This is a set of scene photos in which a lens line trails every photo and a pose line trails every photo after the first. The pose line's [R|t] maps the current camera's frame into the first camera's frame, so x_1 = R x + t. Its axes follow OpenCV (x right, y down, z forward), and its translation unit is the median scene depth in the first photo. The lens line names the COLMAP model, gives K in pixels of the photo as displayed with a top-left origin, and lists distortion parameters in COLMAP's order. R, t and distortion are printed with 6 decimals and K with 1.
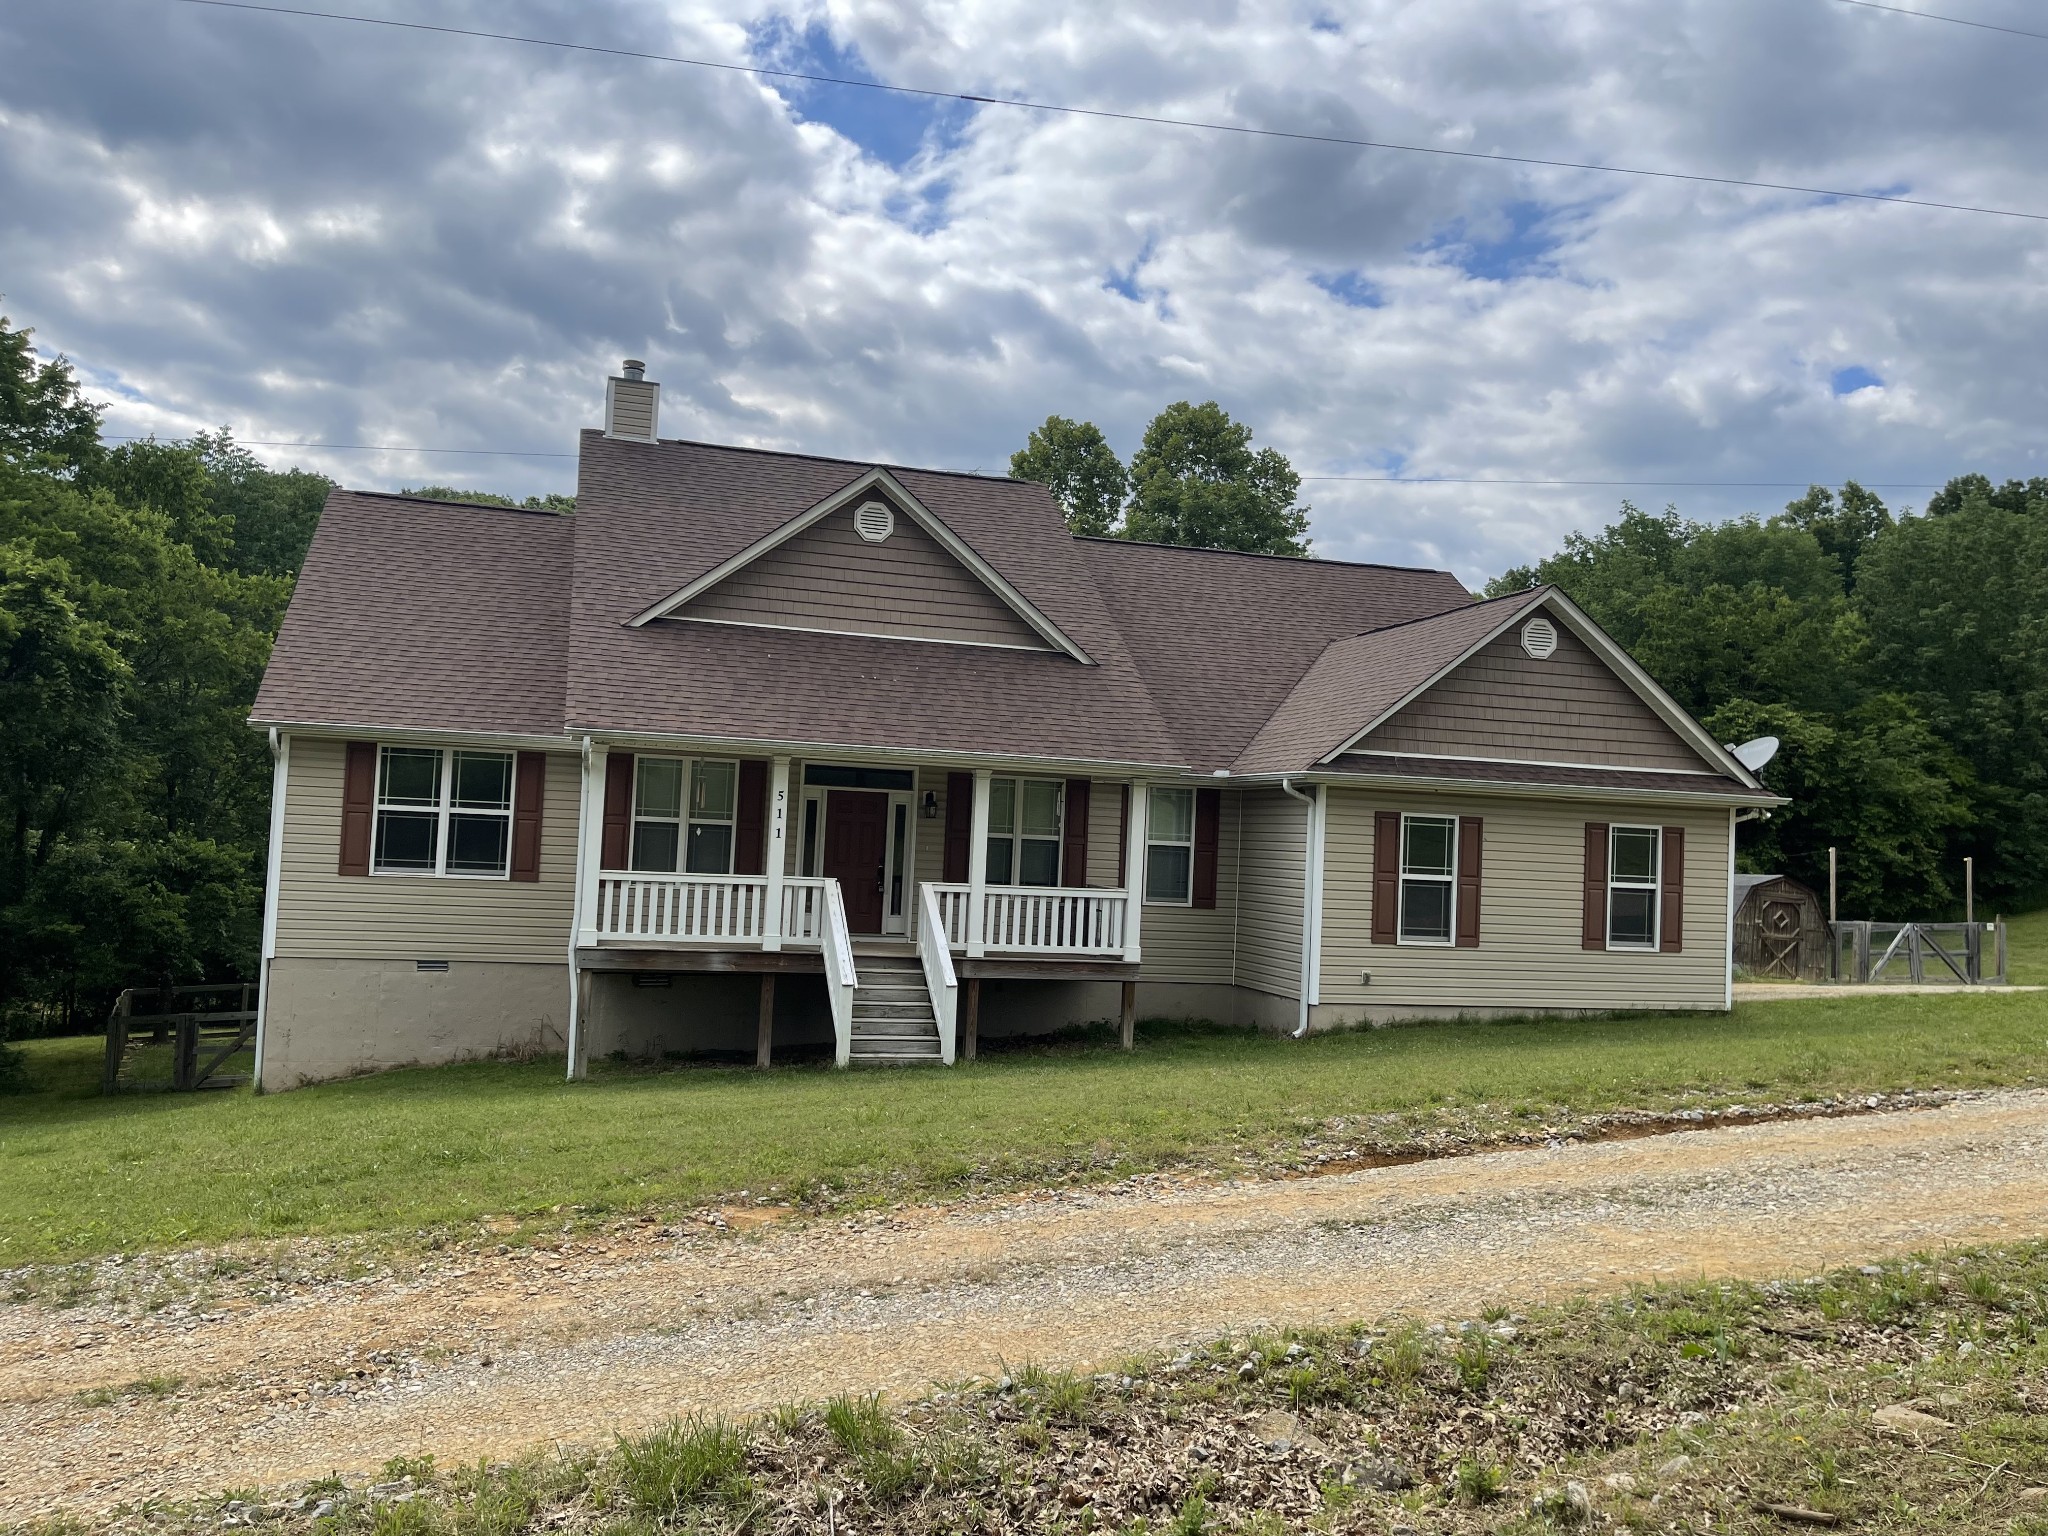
lens RADIAL K [[1534.7, 0, 1024.0], [0, 1534.7, 768.0], [0, 0, 1]] dist [0.053672, -0.050020]
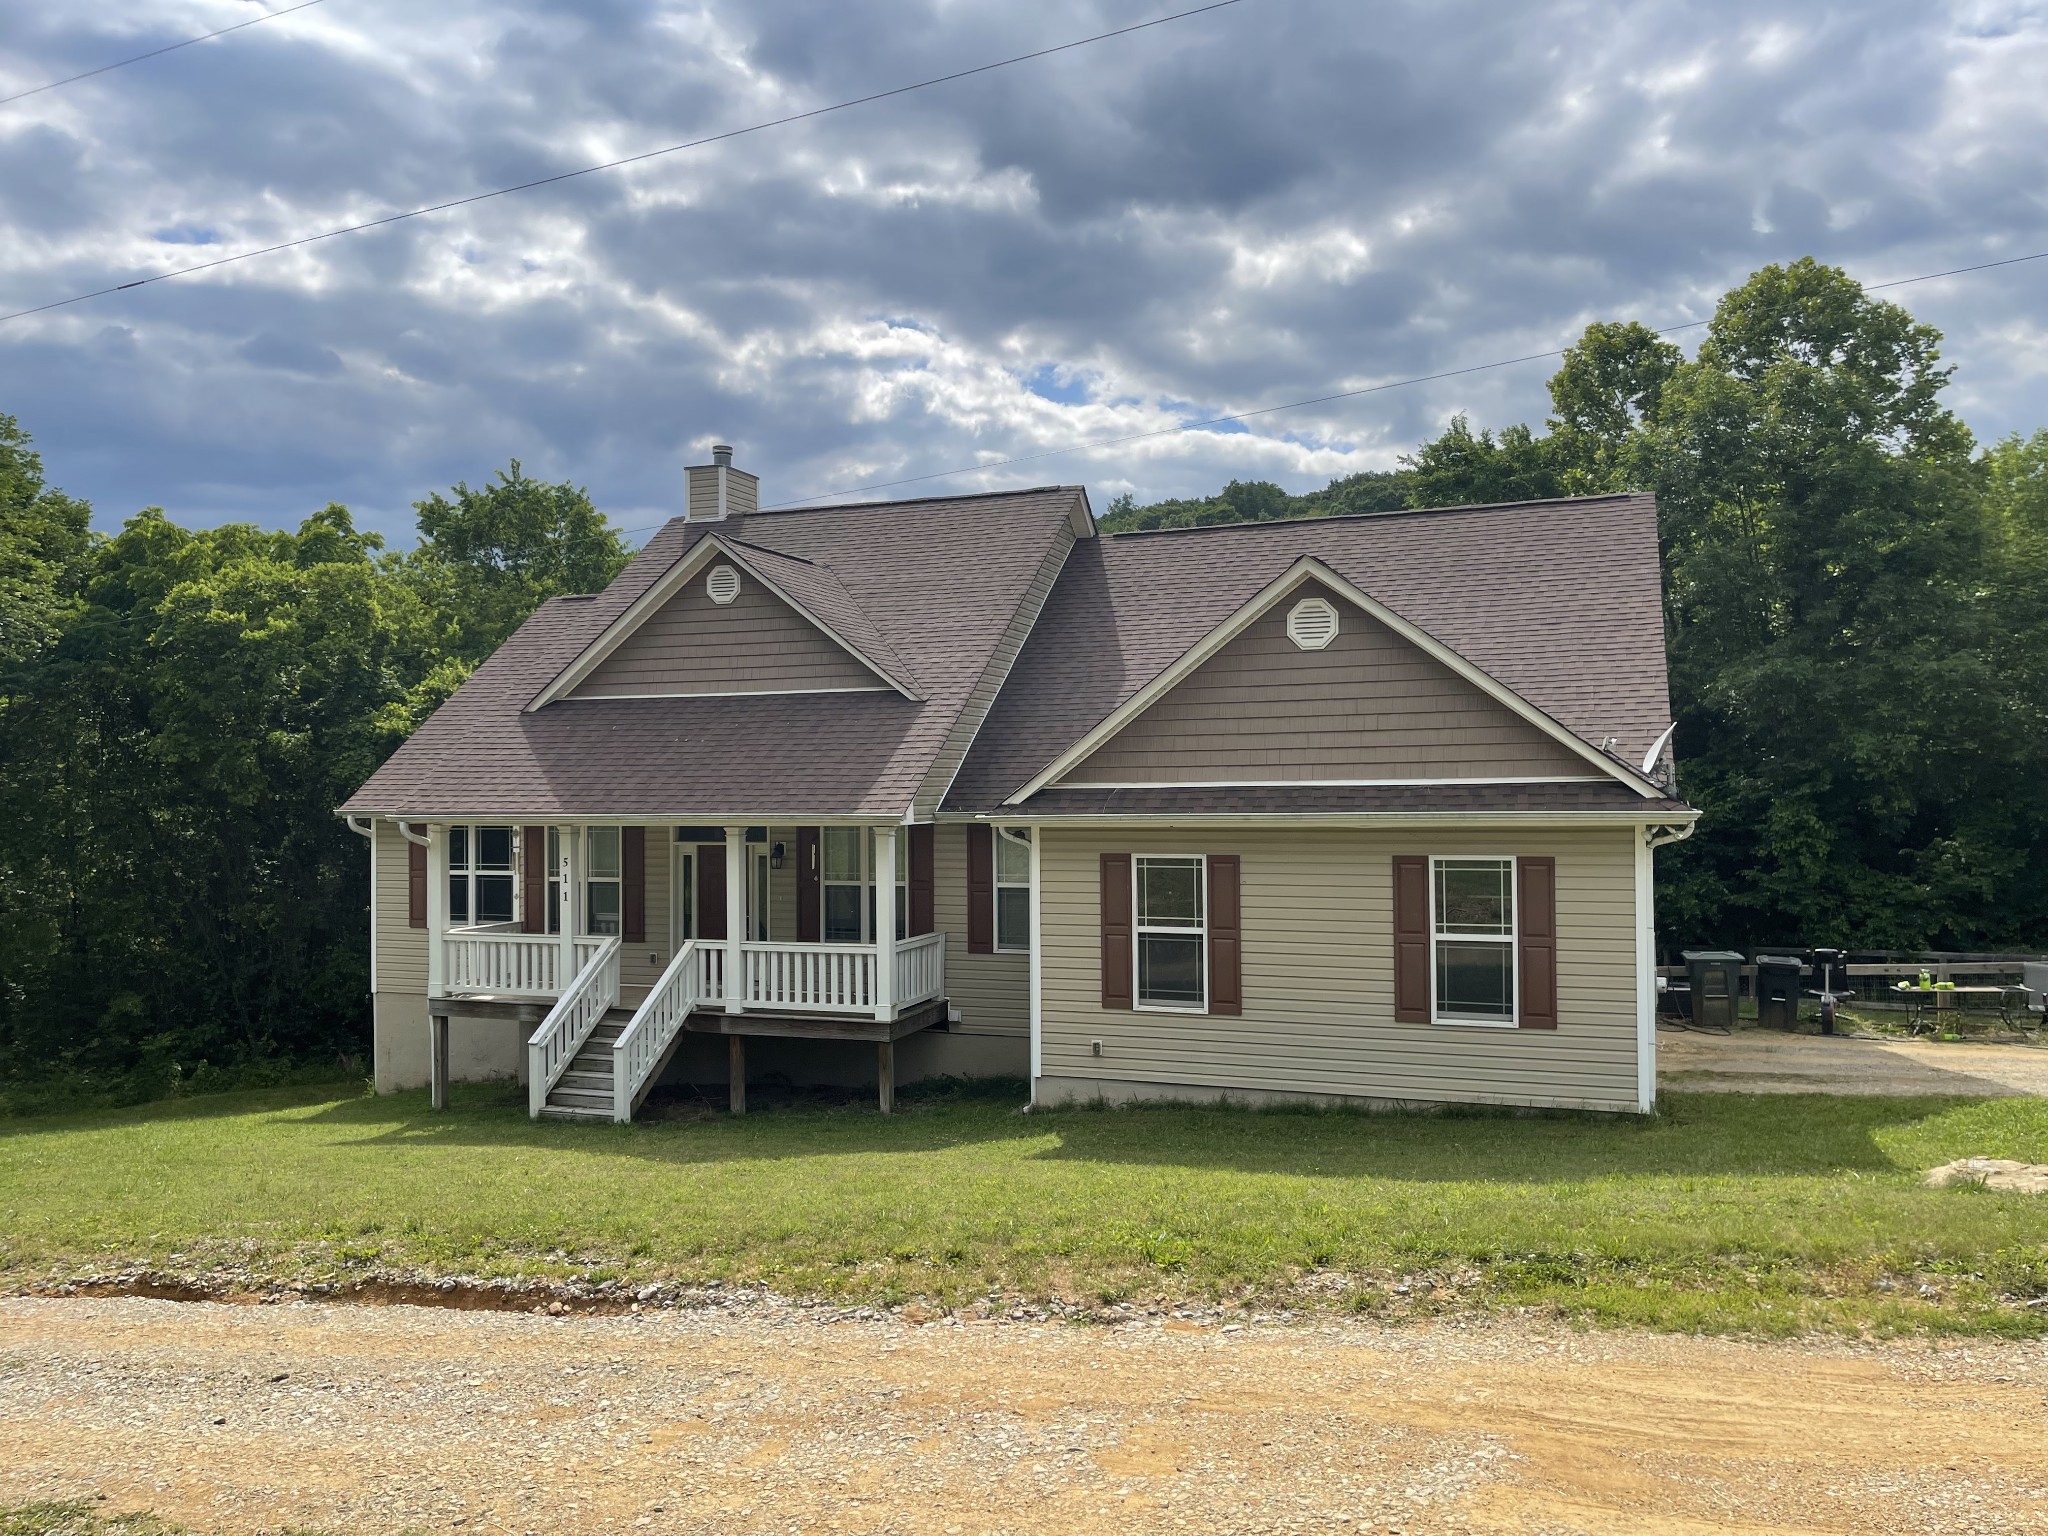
lens RADIAL K [[1547.9, 0, 1024.0], [0, 1547.9, 768.0], [0, 0, 1]] dist [0.082752, -0.134055]
pose [[0.797084, -0.059219, -0.600957, 0.705367], [0.074975, 0.997185, 0.001181, -0.023445], [0.599196, -0.045998, 0.799280, 0.285584]]
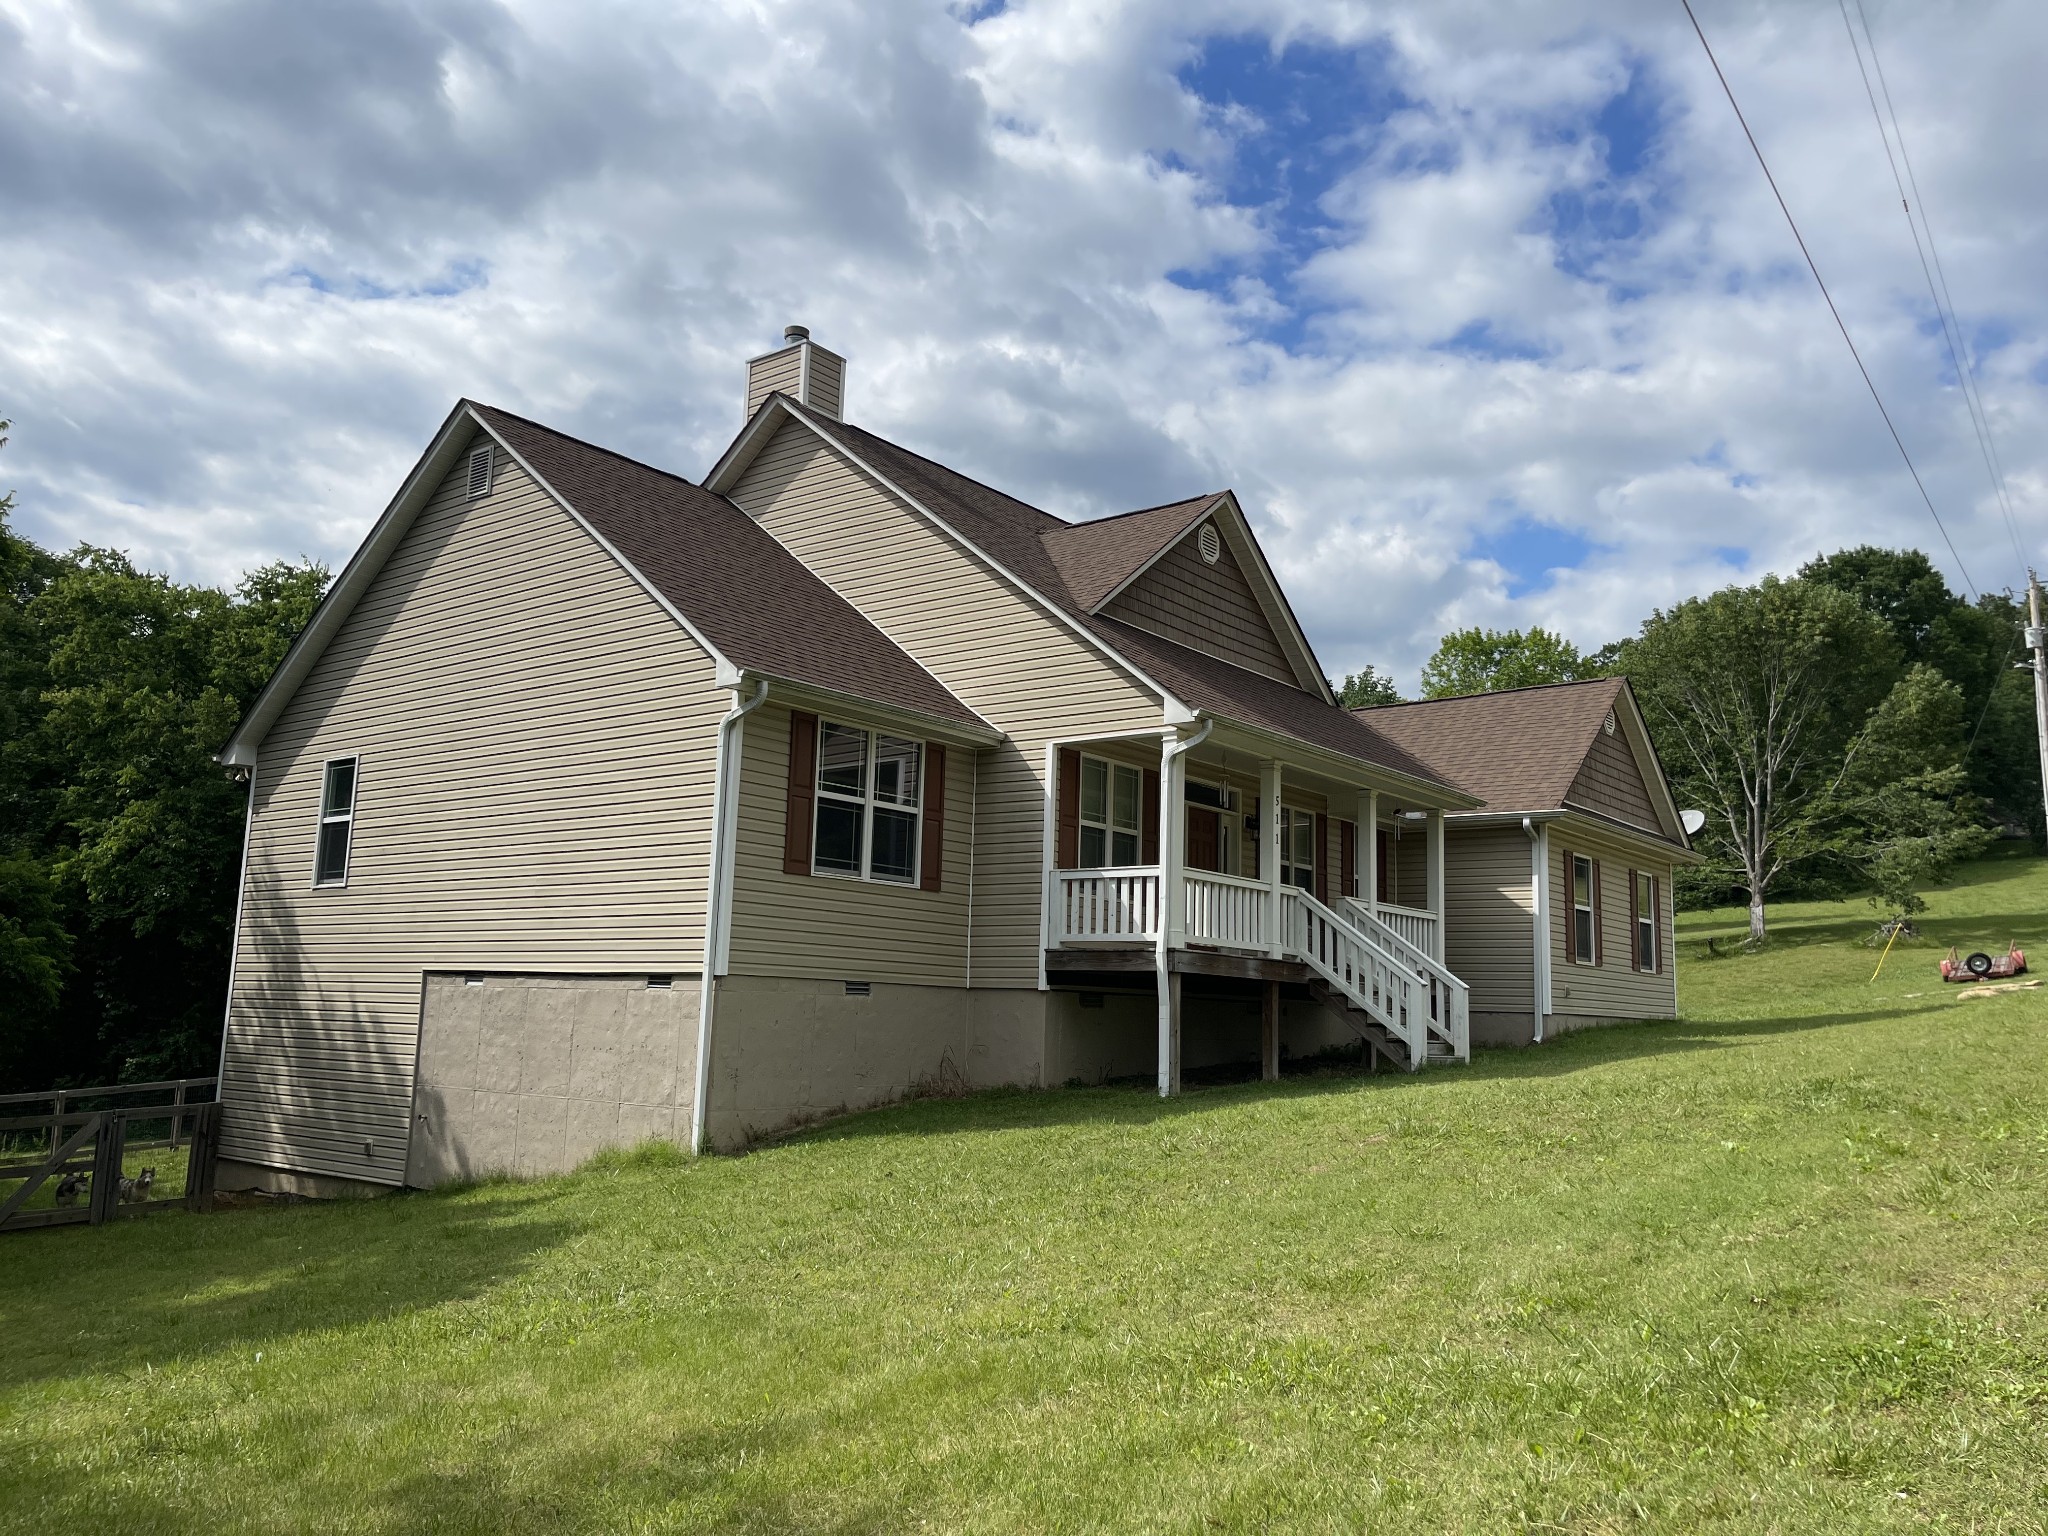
lens RADIAL K [[1547.9, 0, 1024.0], [0, 1547.9, 768.0], [0, 0, 1]] dist [0.082752, -0.134055]
pose [[0.812749, 0.071686, 0.578187, -0.793776], [-0.019507, 0.995193, -0.095967, 0.087745], [-0.582287, 0.066718, 0.810241, 0.263647]]
